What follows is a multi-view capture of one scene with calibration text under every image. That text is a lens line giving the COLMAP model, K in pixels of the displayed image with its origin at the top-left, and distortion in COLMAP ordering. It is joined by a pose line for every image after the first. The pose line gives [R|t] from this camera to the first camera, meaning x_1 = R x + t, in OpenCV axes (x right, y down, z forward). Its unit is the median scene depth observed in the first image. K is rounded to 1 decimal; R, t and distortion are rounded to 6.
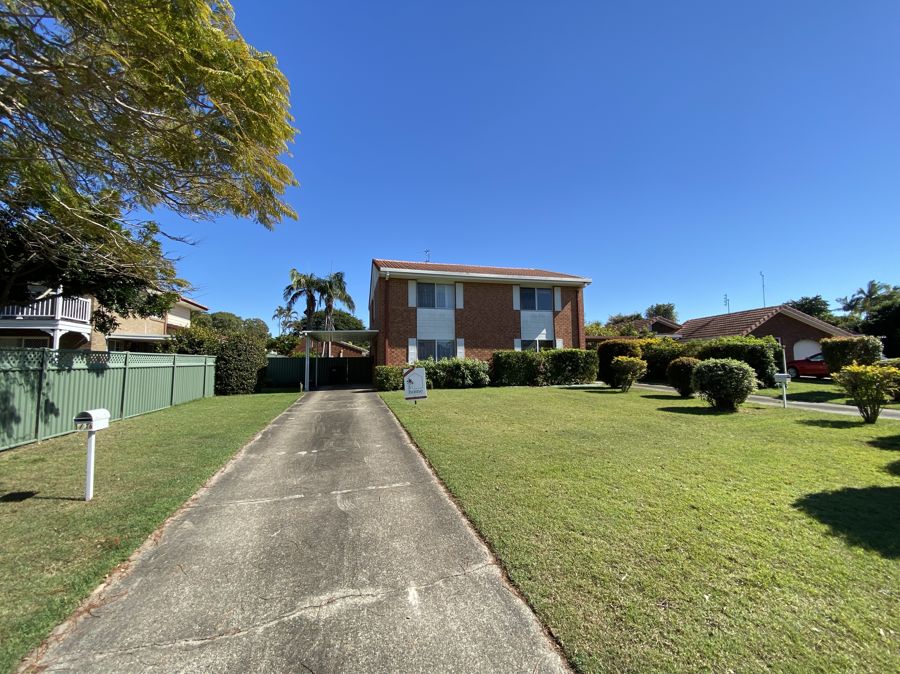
lens RADIAL K [[360.6, 0, 452.1], [0, 360.6, 337.4], [0, 0, 1]] dist [0.050580, -0.031982]
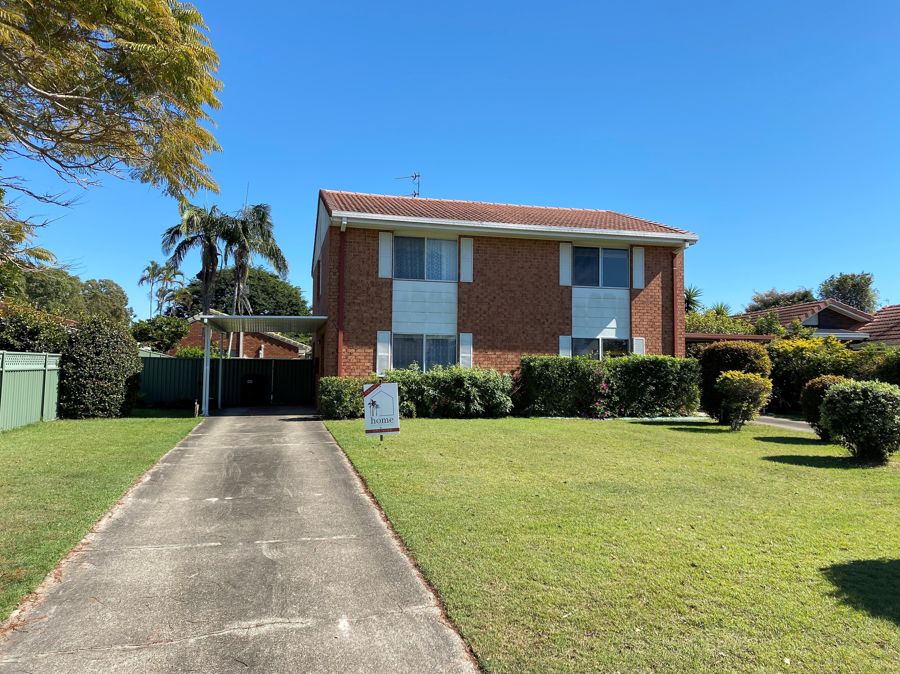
lens RADIAL K [[674.6, 0, 450.0], [0, 674.6, 337.0], [0, 0, 1]] dist [0.036232, 0.002699]
pose [[0.999415, 0.023382, -0.024964, 0.031775], [-0.022898, 0.999547, 0.019531, -0.015289], [0.025409, -0.018948, 0.999498, -0.121773]]
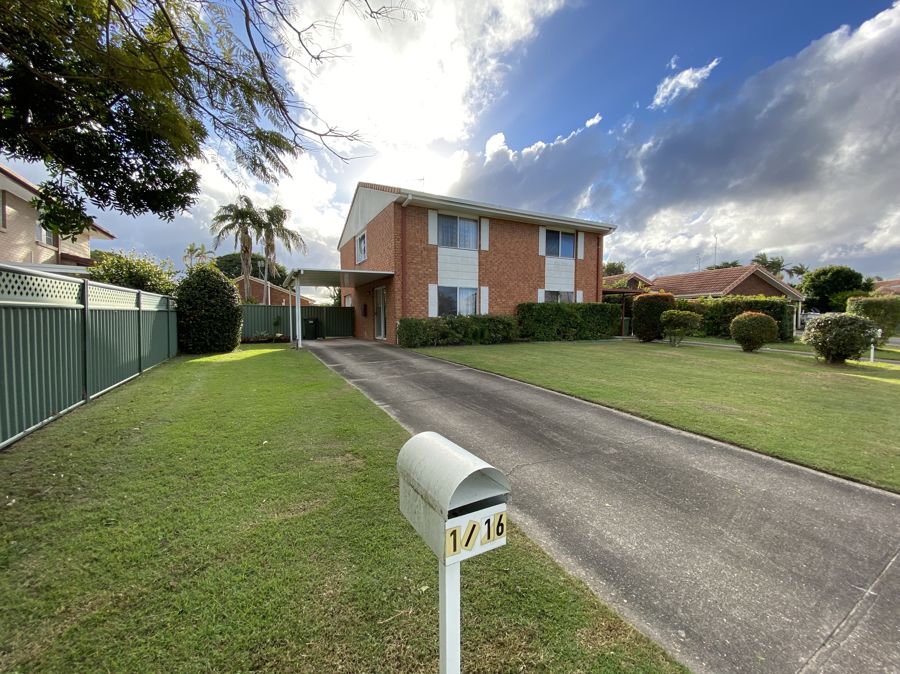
lens RADIAL K [[366.2, 0, 448.8], [0, 366.2, 338.3], [0, 0, 1]] dist [0.031623, -0.025584]
pose [[0.980811, 0.003400, 0.194932, -0.301183], [-0.028431, 0.991654, 0.125755, 0.024030], [-0.192877, -0.128884, 0.972722, 0.210357]]
